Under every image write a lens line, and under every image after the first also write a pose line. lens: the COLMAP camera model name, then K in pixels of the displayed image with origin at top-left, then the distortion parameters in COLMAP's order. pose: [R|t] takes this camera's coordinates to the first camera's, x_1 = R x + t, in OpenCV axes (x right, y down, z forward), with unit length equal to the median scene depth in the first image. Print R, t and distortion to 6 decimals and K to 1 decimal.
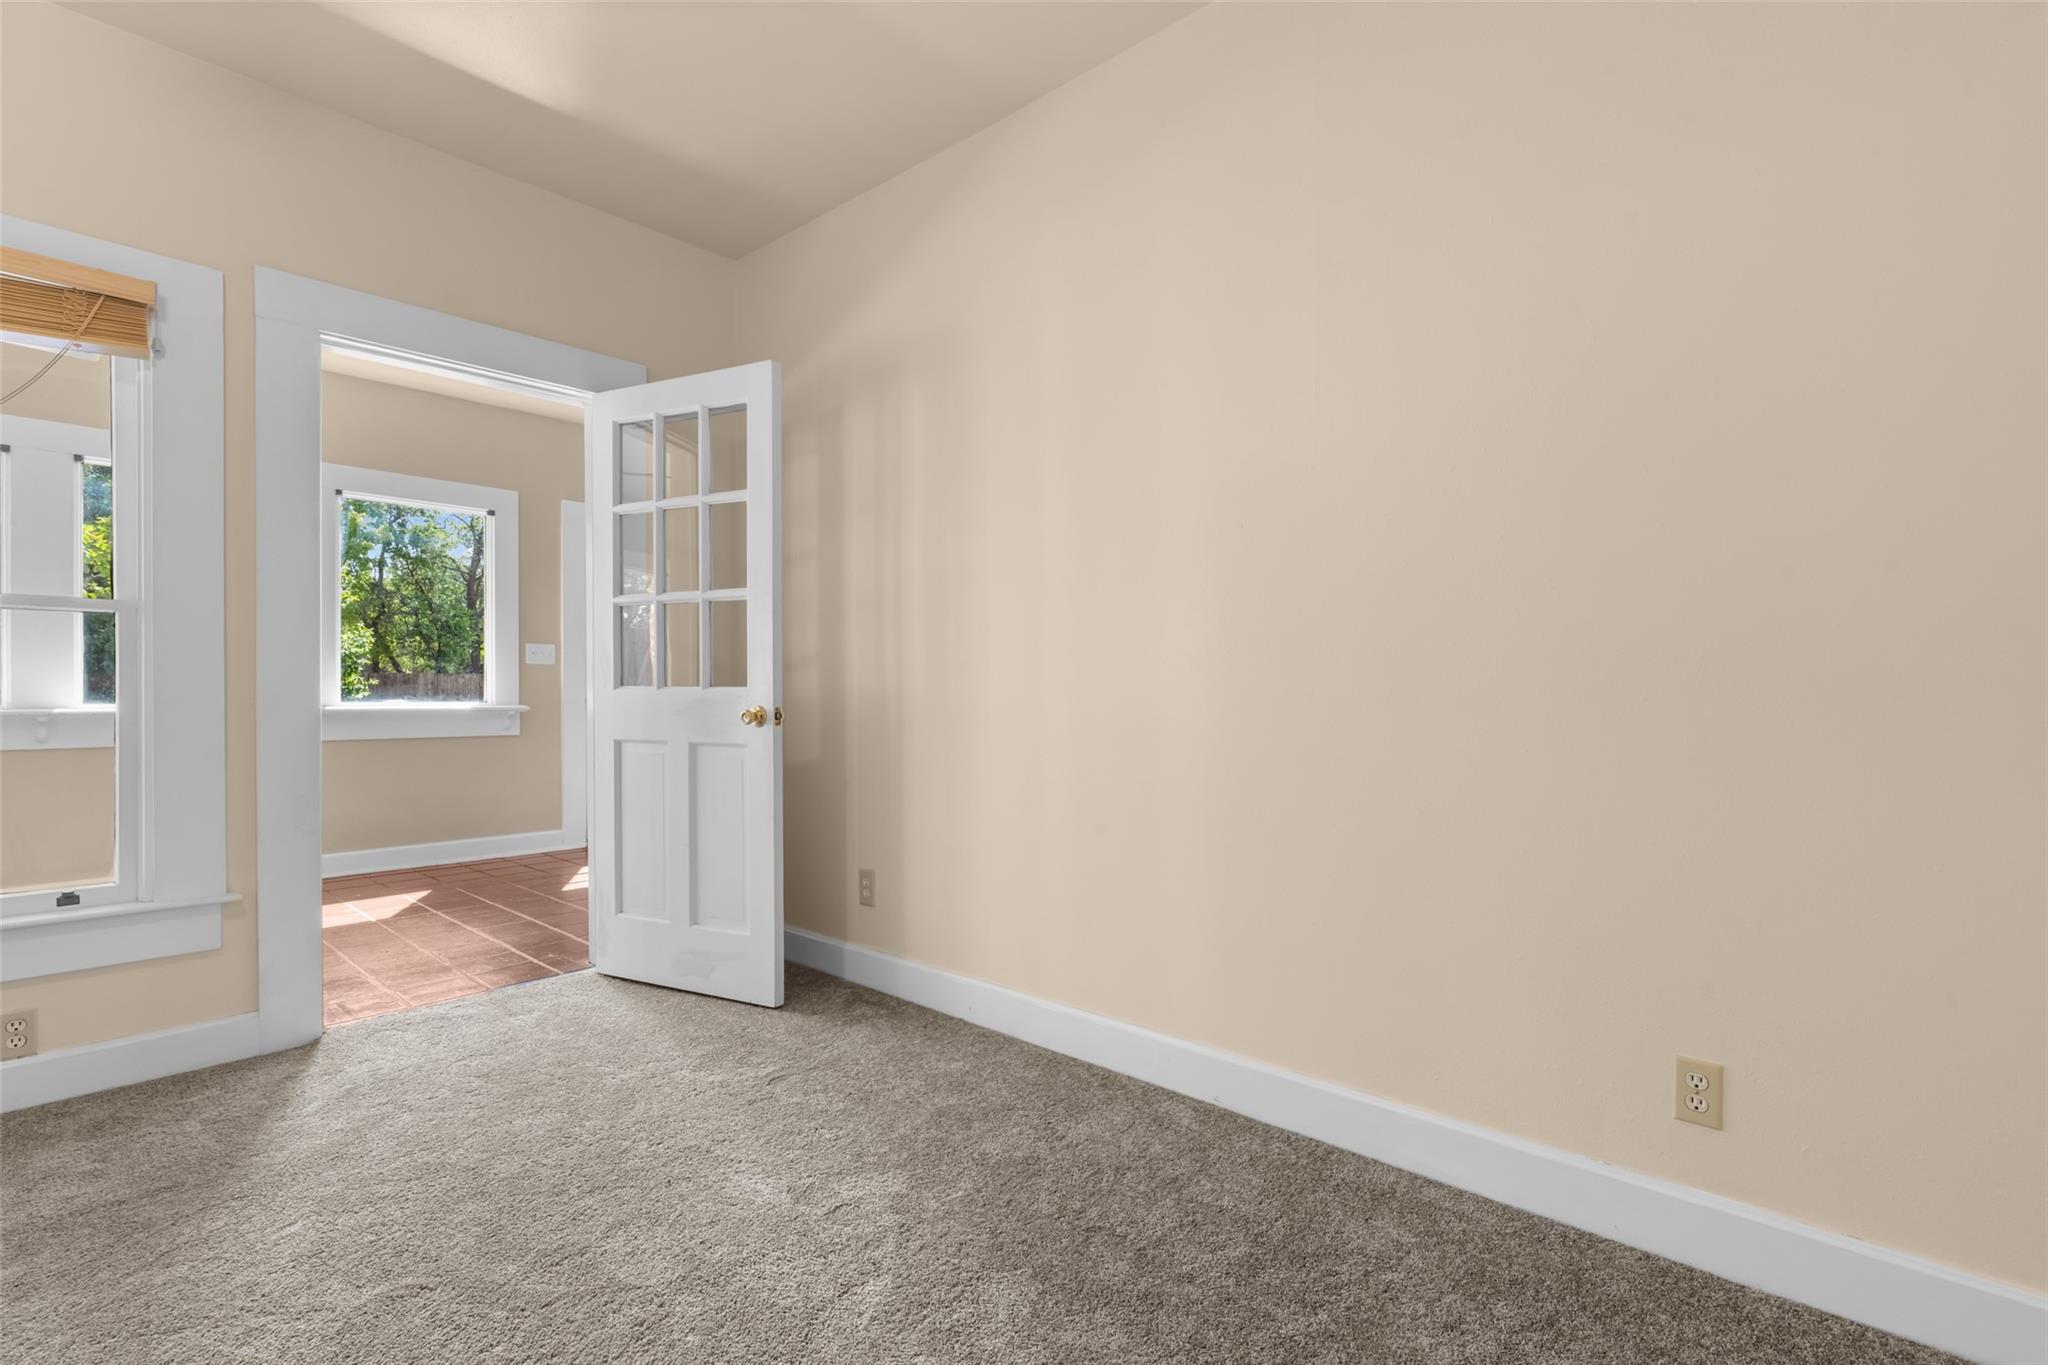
lens RADIAL K [[941.5, 0, 1030.7], [0, 941.5, 697.9], [0, 0, 1]] dist [-0.001729, -0.000034]
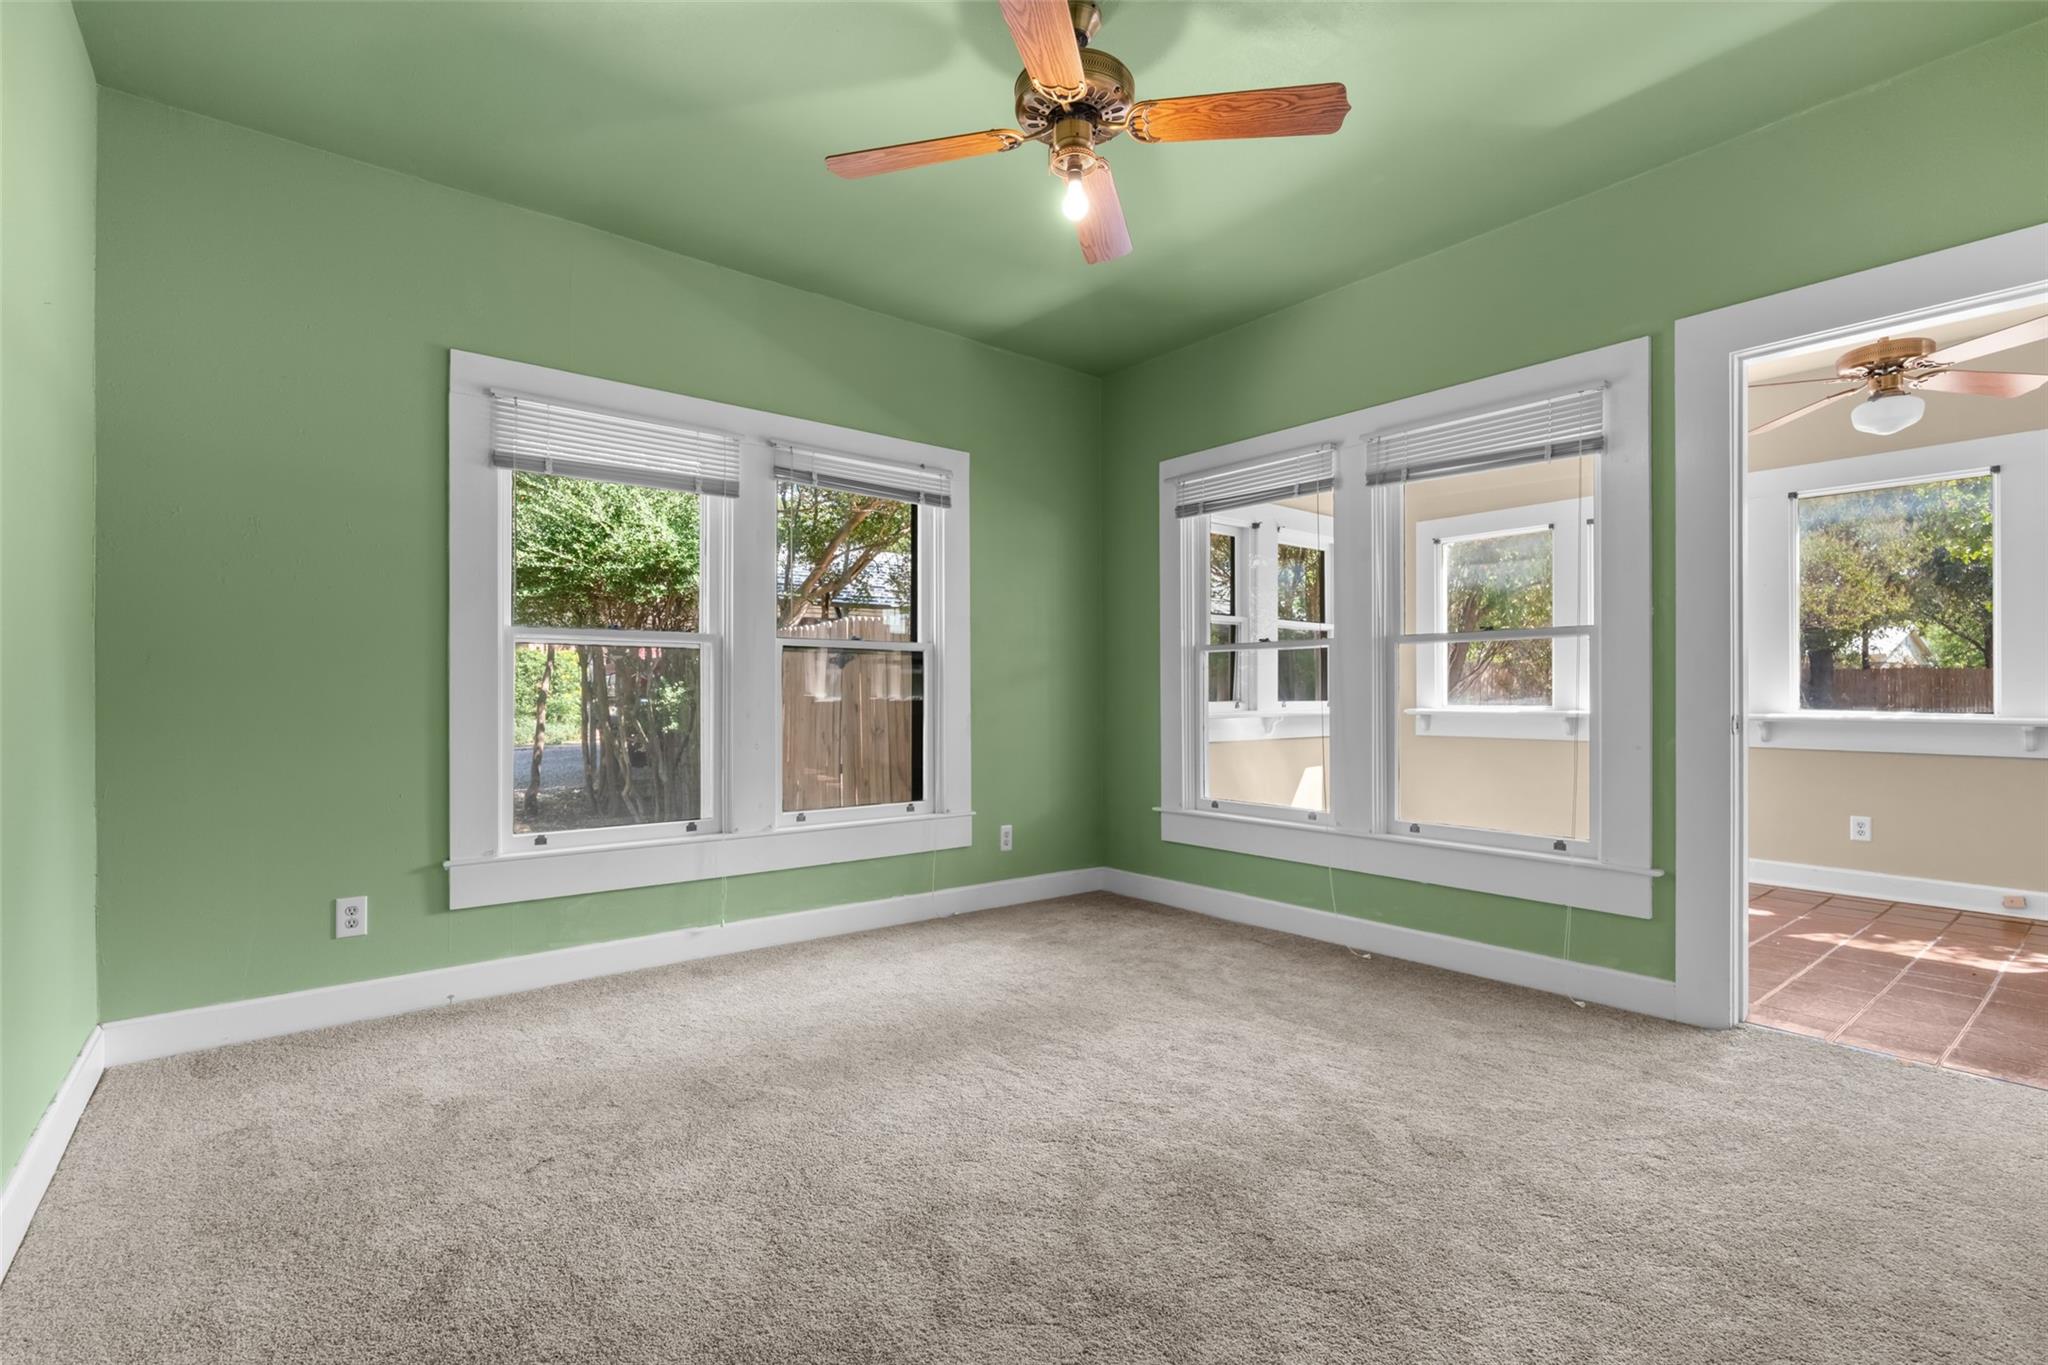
lens RADIAL K [[941.5, 0, 1030.7], [0, 941.5, 697.9], [0, 0, 1]] dist [-0.001729, -0.000034]
pose [[-0.252336, 0.005635, -0.967623, 0.468045], [-0.018702, 0.999768, 0.010699, -0.002856], [0.967459, 0.020796, -0.252172, 0.541885]]
